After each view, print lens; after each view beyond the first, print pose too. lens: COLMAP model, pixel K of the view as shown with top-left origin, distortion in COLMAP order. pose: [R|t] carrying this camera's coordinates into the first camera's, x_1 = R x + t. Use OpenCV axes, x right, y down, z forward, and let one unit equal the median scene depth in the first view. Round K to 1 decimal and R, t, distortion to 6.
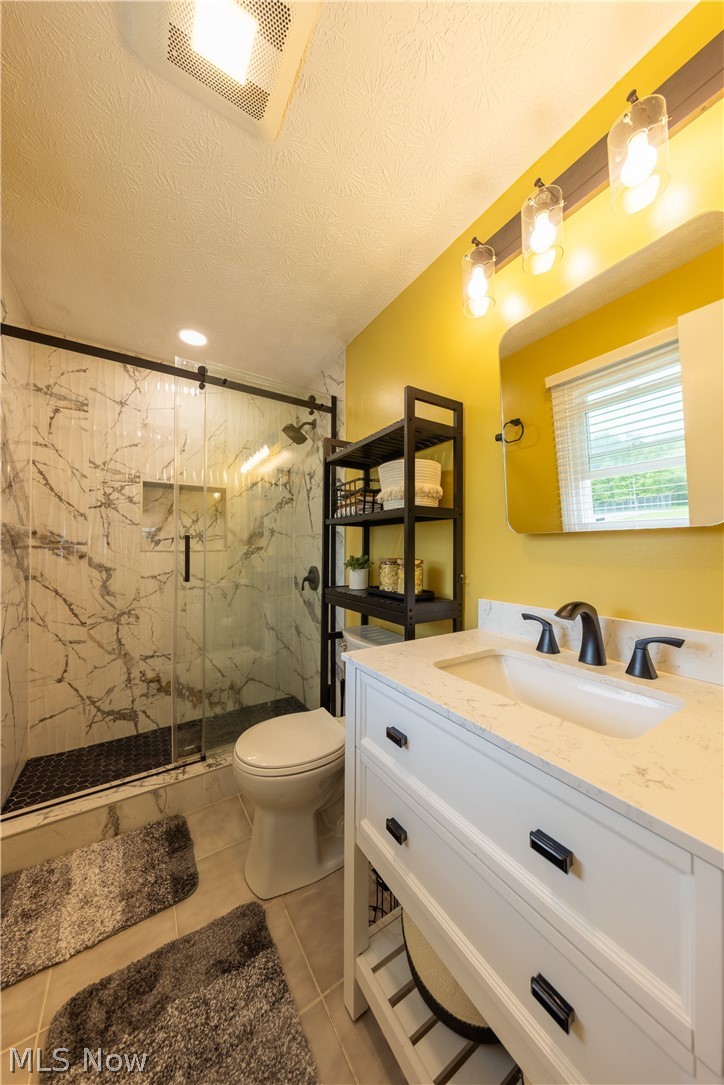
lens RADIAL K [[342.3, 0, 357.4], [0, 342.3, 543.6], [0, 0, 1]] dist [0.000834, -0.000251]
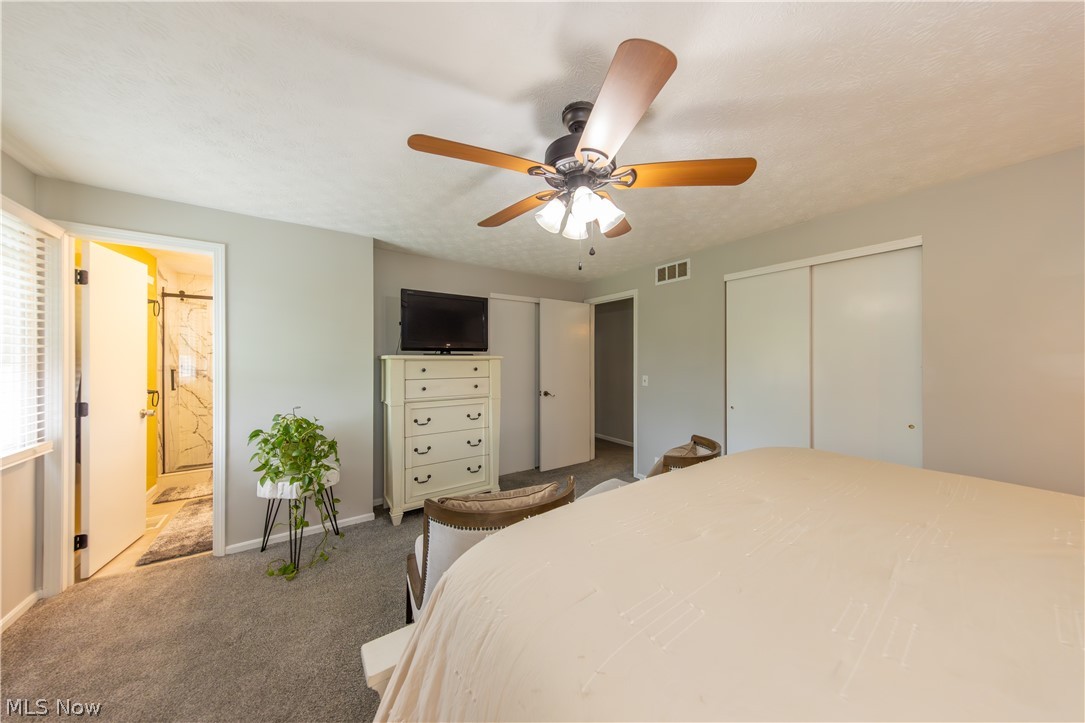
lens RADIAL K [[342.3, 0, 546.2], [0, 342.3, 361.0], [0, 0, 1]] dist [0.000834, -0.000251]
pose [[0.998777, 0.004399, 0.049249, 1.574621], [-0.005468, 0.999752, 0.021603, -0.149603], [-0.049141, -0.021846, 0.998553, -1.601481]]
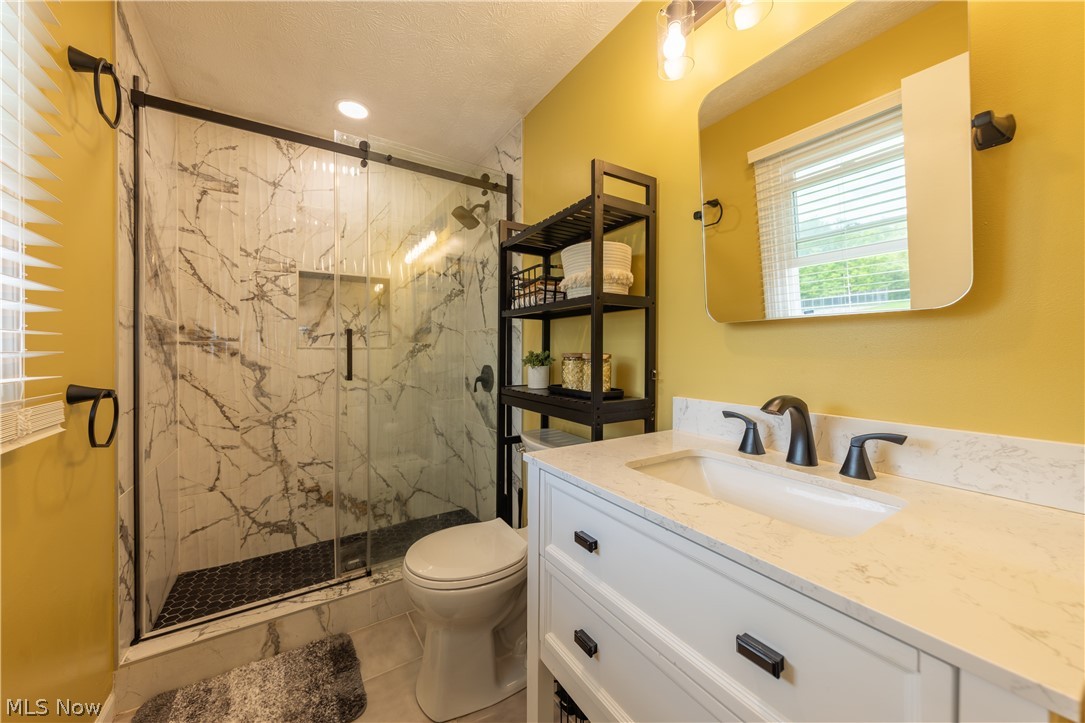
lens RADIAL K [[381.8, 0, 527.6], [0, 381.8, 349.3], [0, 0, 1]] dist [0.000838, 0.000673]
pose [[0.999901, -0.001672, -0.013989, -0.011028], [0.001888, 0.999879, 0.015430, 0.014544], [0.013961, -0.015455, 0.999783, -0.006157]]
